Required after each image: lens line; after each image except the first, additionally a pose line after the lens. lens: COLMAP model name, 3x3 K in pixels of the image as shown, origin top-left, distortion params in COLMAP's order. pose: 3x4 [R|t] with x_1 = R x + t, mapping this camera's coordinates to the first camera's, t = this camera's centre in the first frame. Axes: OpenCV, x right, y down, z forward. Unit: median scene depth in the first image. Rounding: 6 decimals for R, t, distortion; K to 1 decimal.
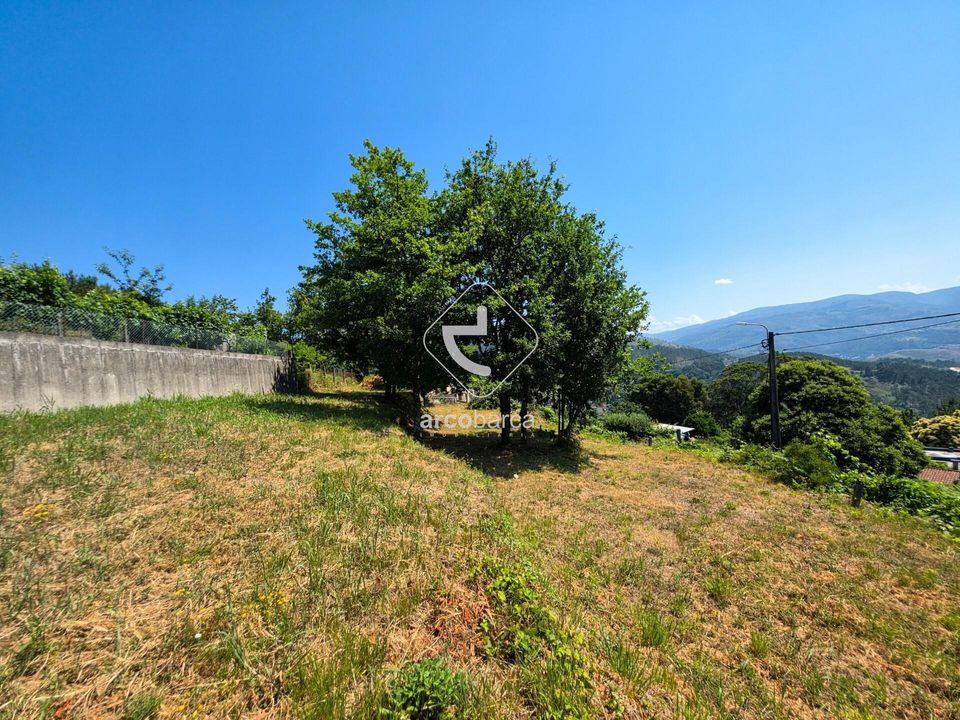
lens RADIAL K [[390.3, 0, 479.5], [0, 390.3, 364.6], [0, 0, 1]] dist [-0.007366, -0.000339]
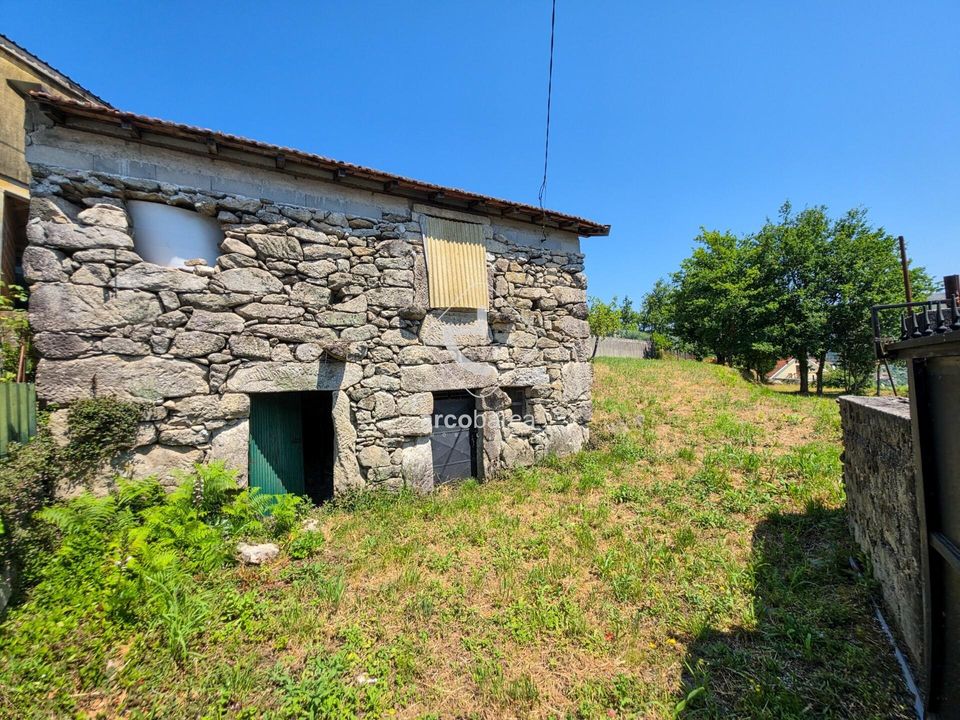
lens RADIAL K [[390.3, 0, 478.9], [0, 390.3, 359.3], [0, 0, 1]] dist [-0.007366, -0.000339]
pose [[0.686809, 0.002507, -0.726833, 0.244803], [0.004117, 0.999965, 0.007340, 0.047937], [0.726826, -0.008034, 0.686775, -0.766785]]
